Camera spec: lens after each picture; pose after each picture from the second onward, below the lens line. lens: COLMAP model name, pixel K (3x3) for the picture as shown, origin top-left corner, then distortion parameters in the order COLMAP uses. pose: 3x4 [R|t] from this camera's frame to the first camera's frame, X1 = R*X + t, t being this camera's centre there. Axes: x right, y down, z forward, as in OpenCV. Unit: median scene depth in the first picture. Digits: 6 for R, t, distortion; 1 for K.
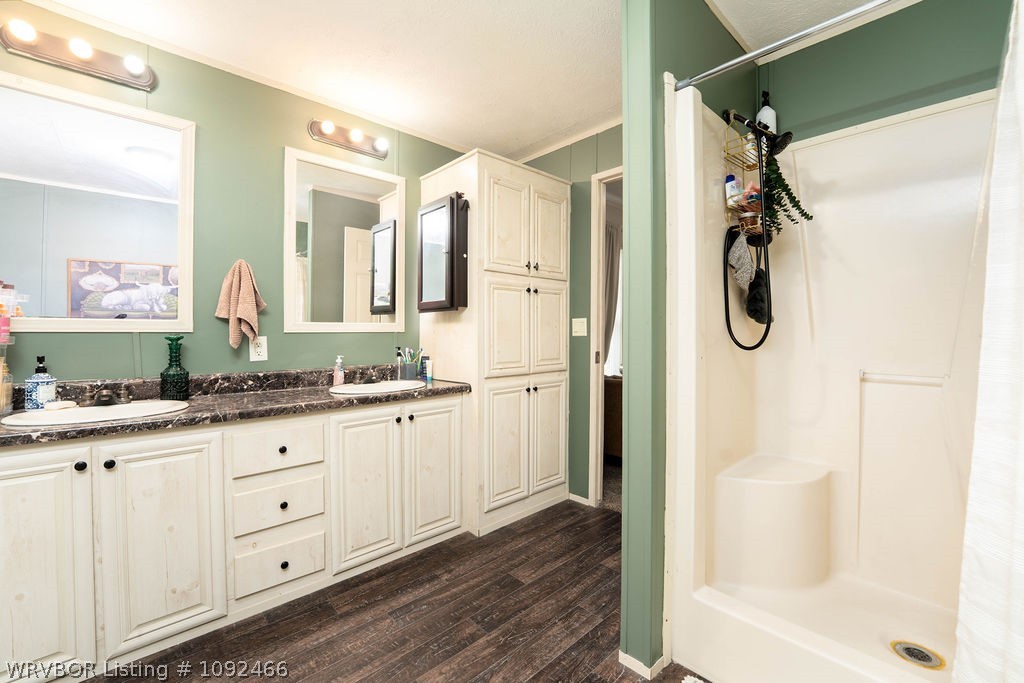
lens RADIAL K [[413.6, 0, 511.5], [0, 413.6, 338.5], [0, 0, 1]] dist [-0.026083, 0.000418]
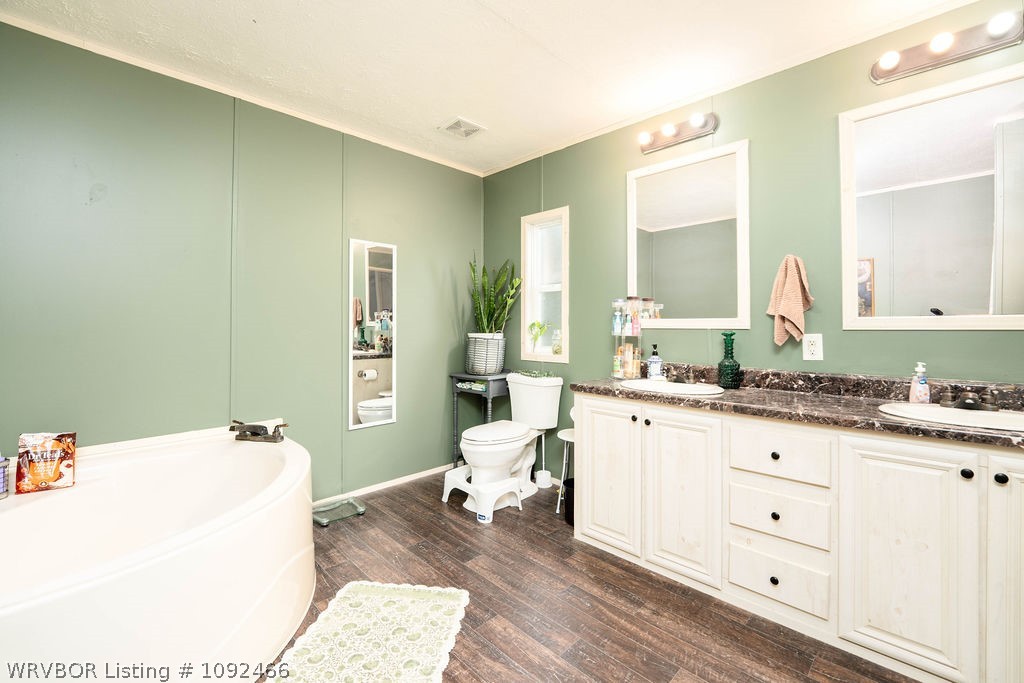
lens RADIAL K [[413.6, 0, 491.9], [0, 413.6, 323.5], [0, 0, 1]] dist [-0.026083, 0.000418]
pose [[0.018038, -0.011057, -0.999776, 0.335486], [-0.018705, 0.999760, -0.011394, -0.004474], [0.999662, 0.018906, 0.017827, 0.314746]]
